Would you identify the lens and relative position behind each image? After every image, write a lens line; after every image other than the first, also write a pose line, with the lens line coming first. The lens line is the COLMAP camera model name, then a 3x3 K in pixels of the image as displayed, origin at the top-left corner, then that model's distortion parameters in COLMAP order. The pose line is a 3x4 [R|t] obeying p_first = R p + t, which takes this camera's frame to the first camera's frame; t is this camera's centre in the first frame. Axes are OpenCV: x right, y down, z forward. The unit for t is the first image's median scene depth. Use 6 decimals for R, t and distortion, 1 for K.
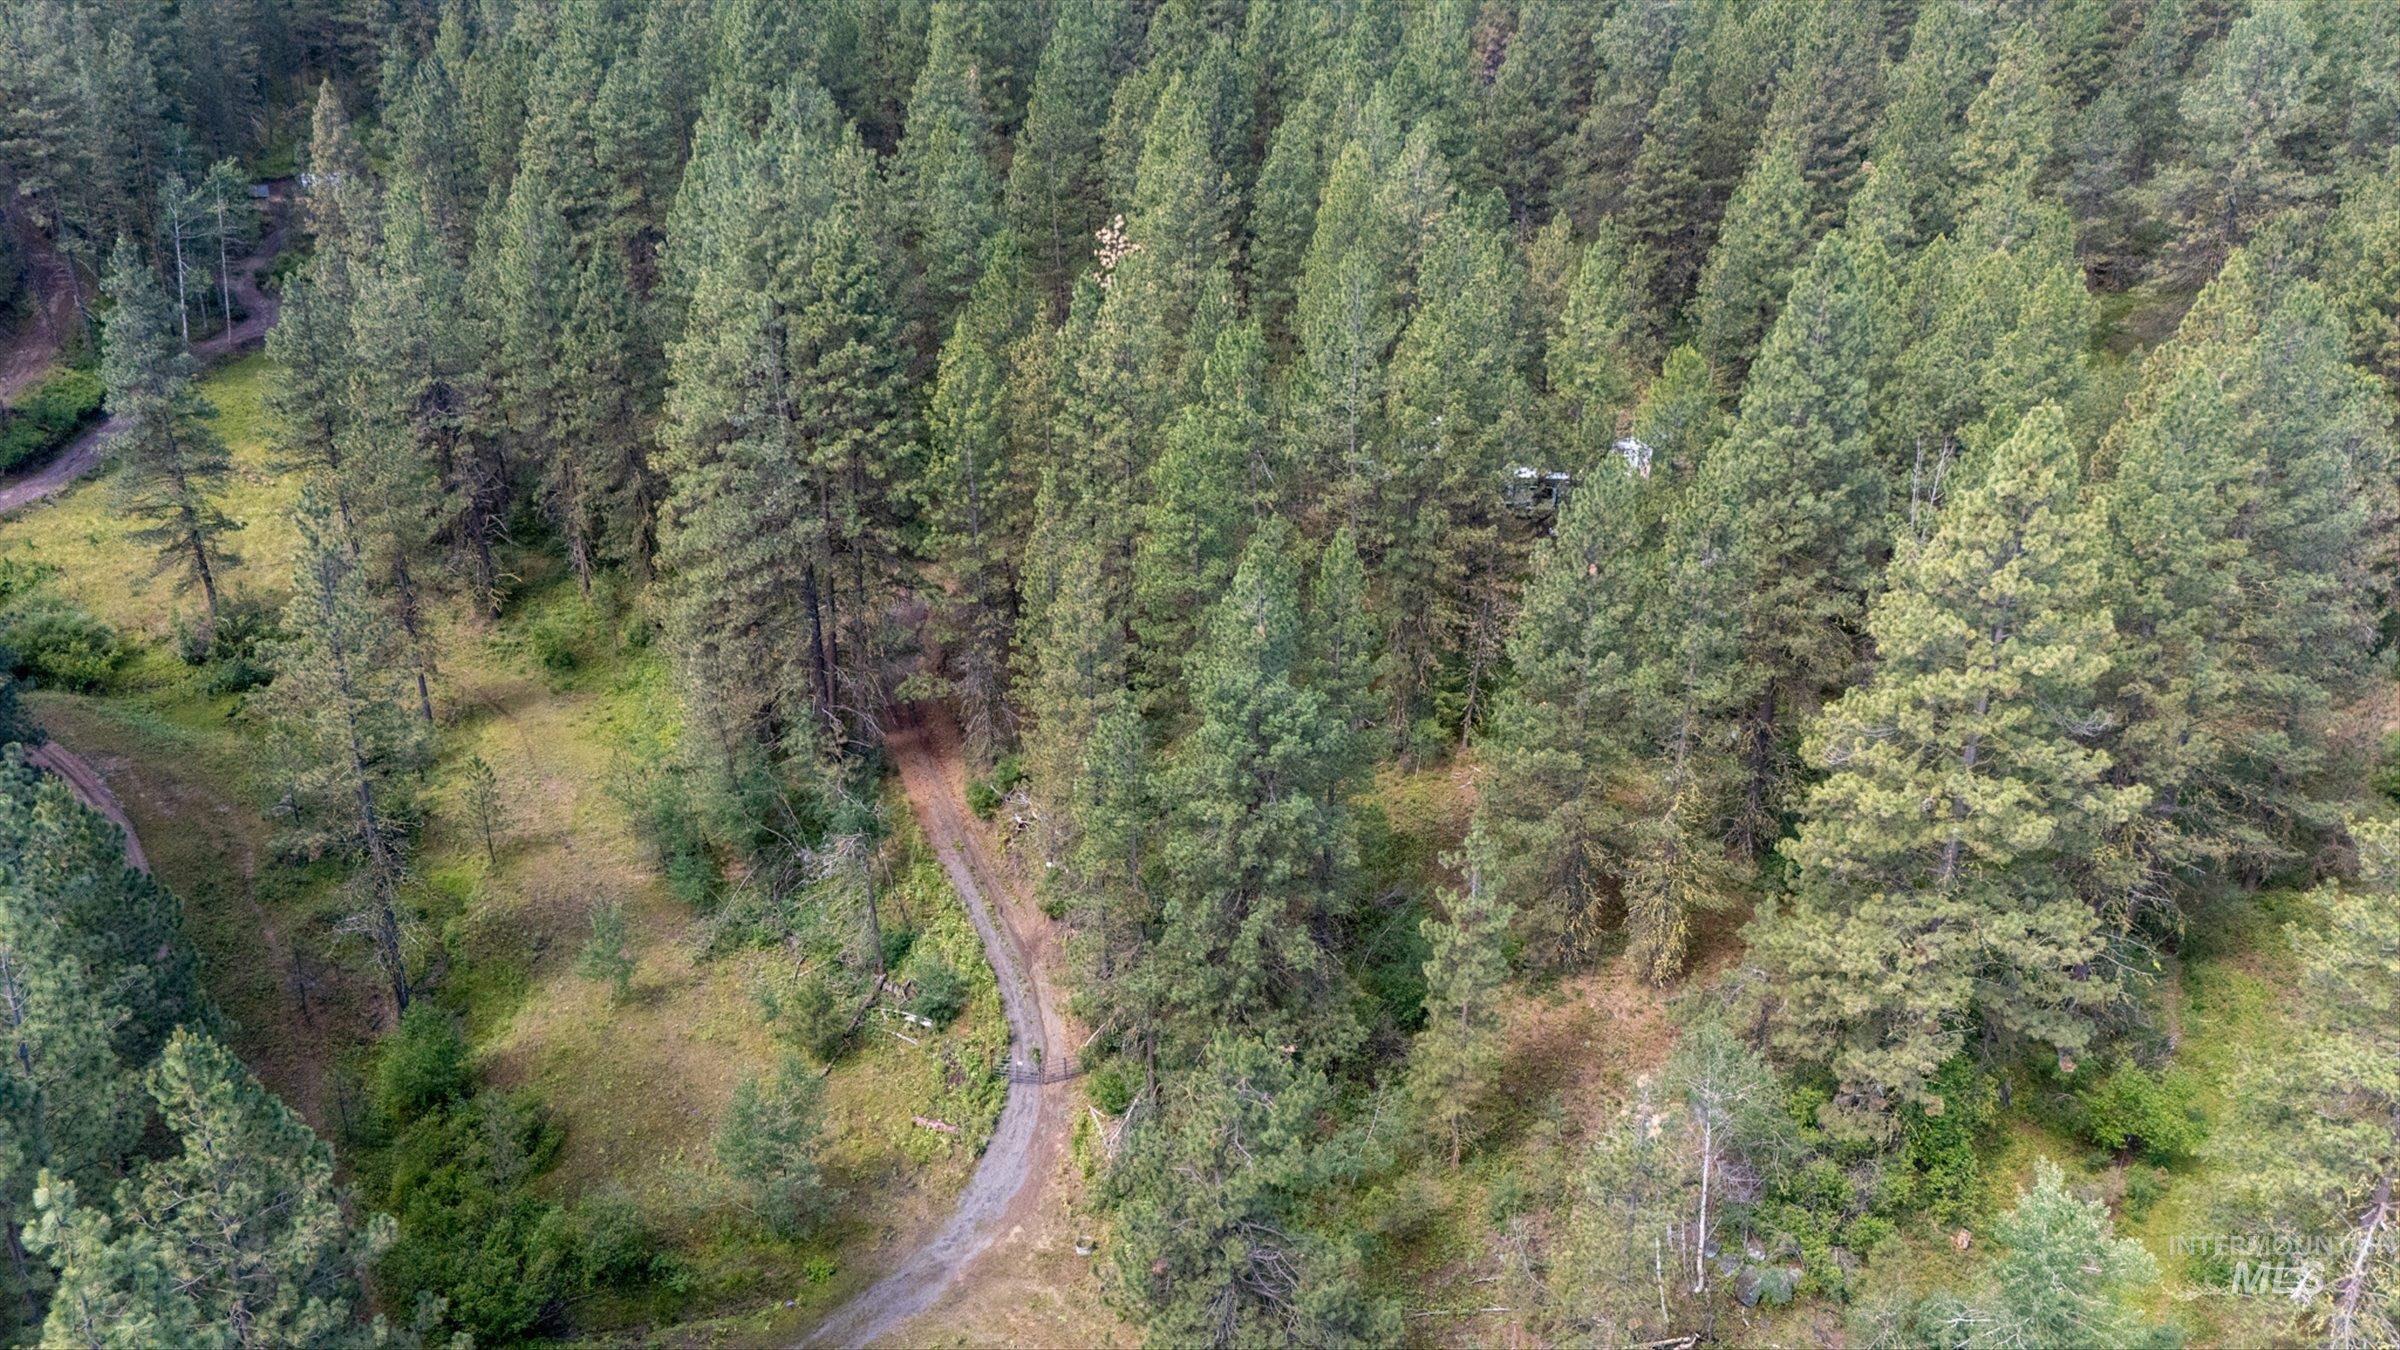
lens RADIAL K [[1717.6, 0, 1205.8], [0, 1717.6, 685.9], [0, 0, 1]] dist [0.055762, -0.040866]
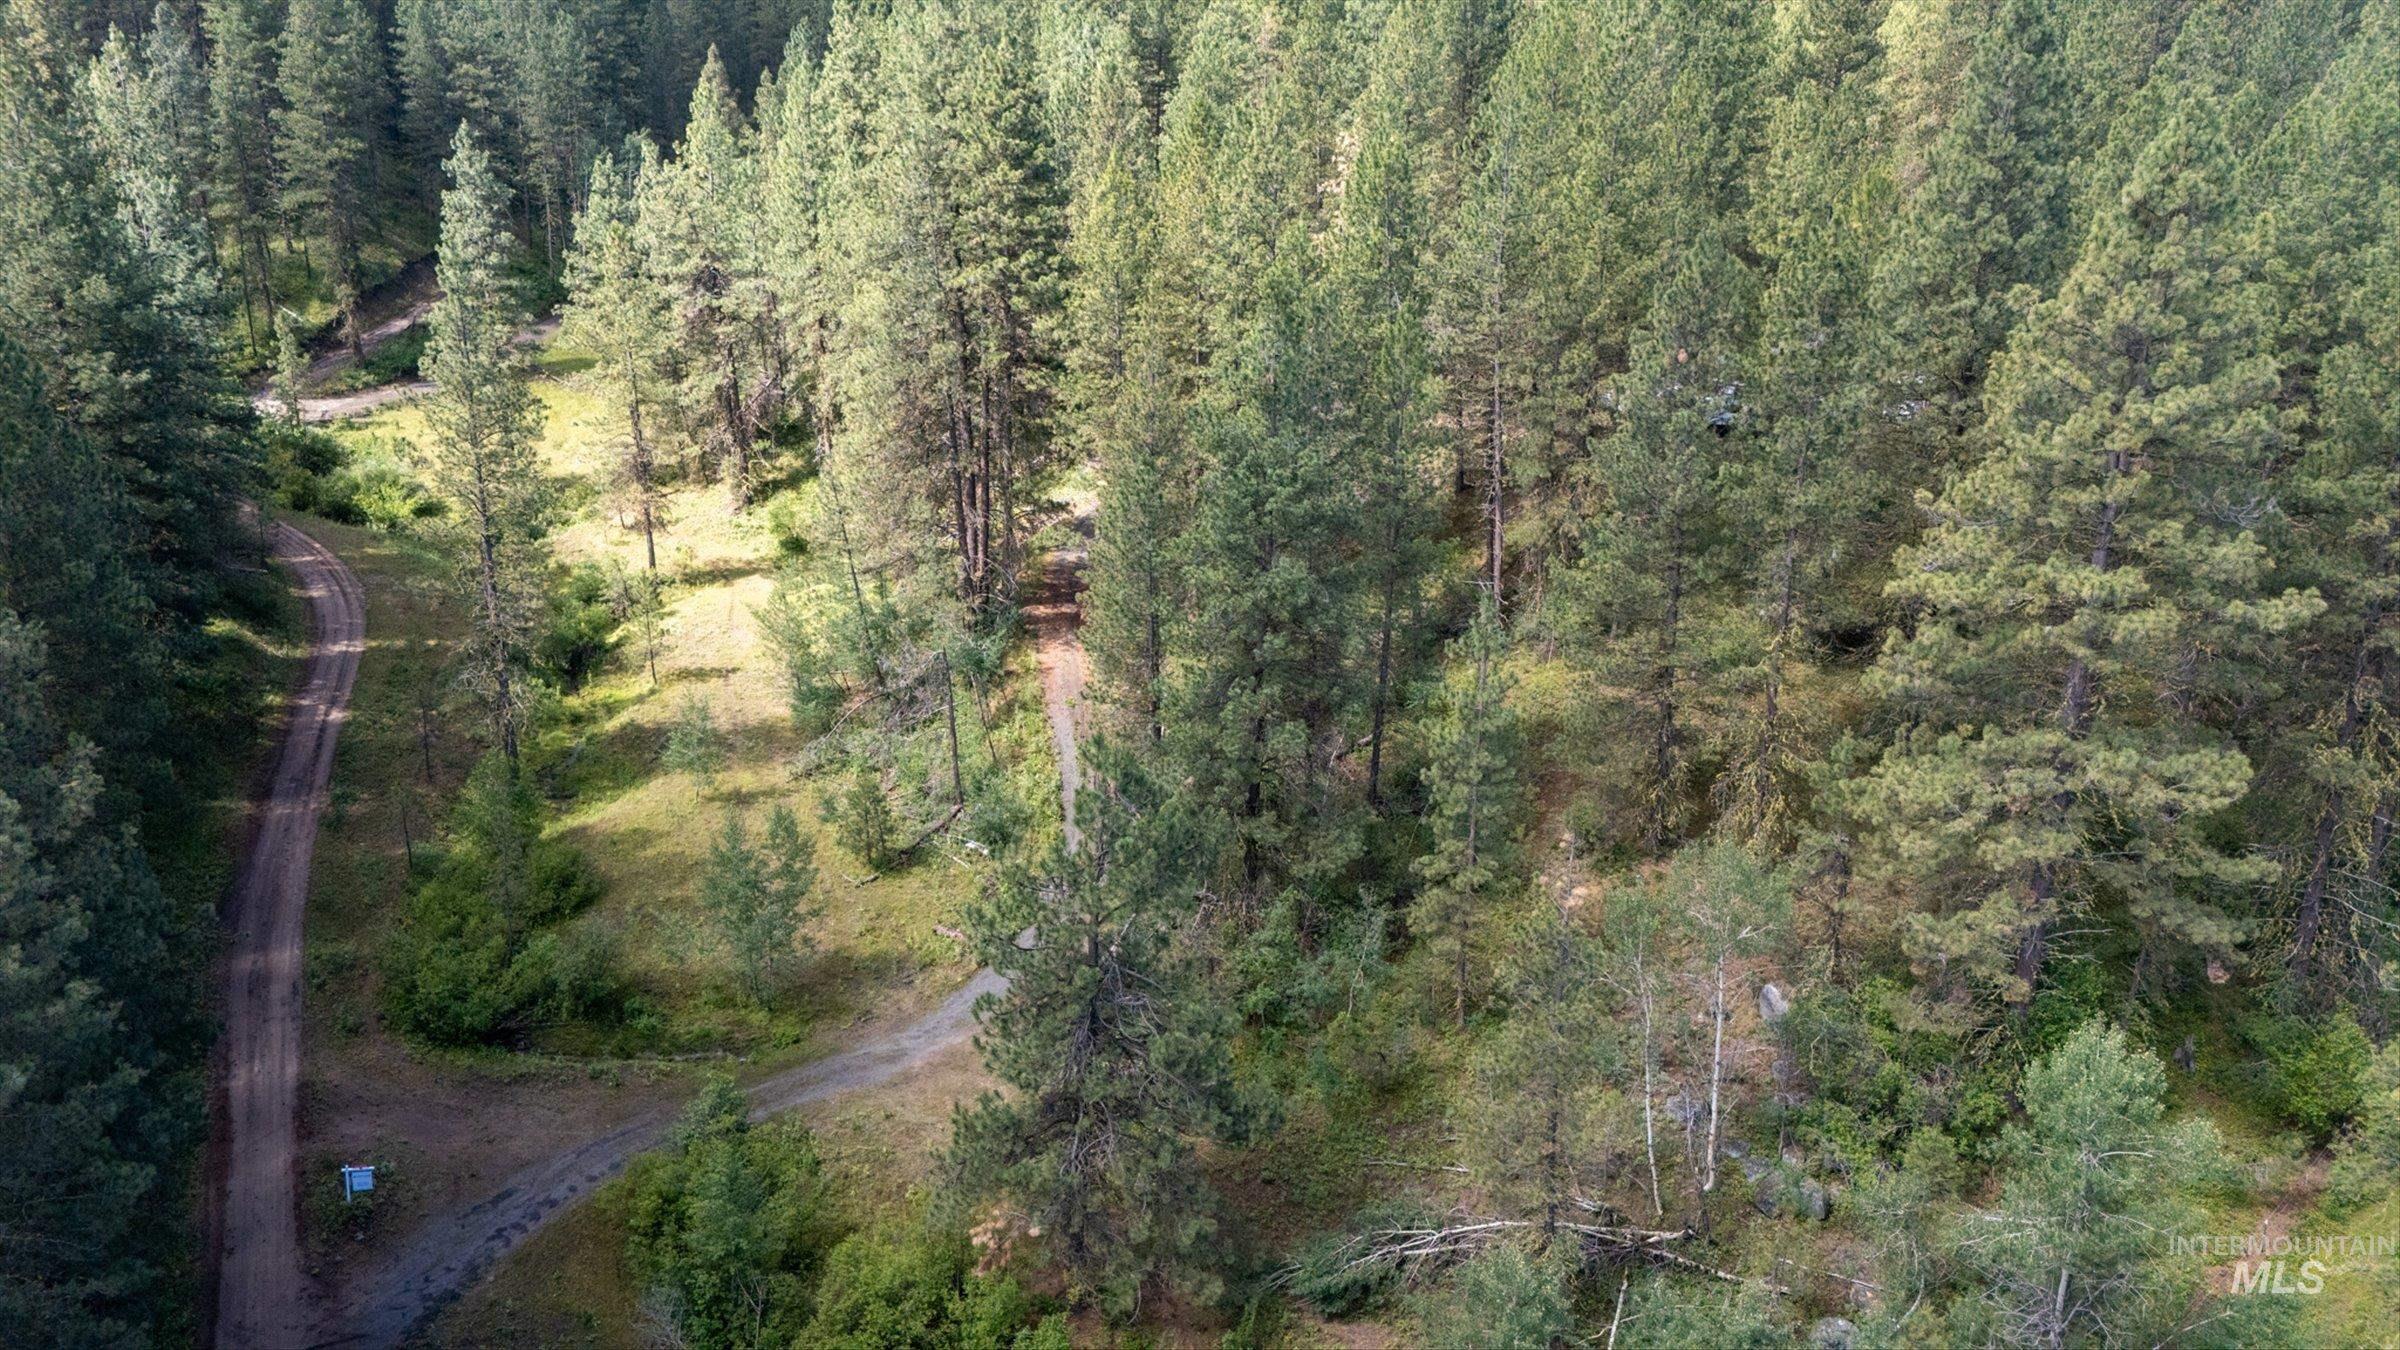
lens RADIAL K [[1717.6, 0, 1192.2], [0, 1717.6, 667.8], [0, 0, 1]] dist [0.055762, -0.040866]
pose [[0.967700, 0.093069, -0.234297, 0.172188], [-0.106822, 0.993182, -0.046680, 0.131424], [0.228355, 0.070200, 0.971044, 0.090171]]
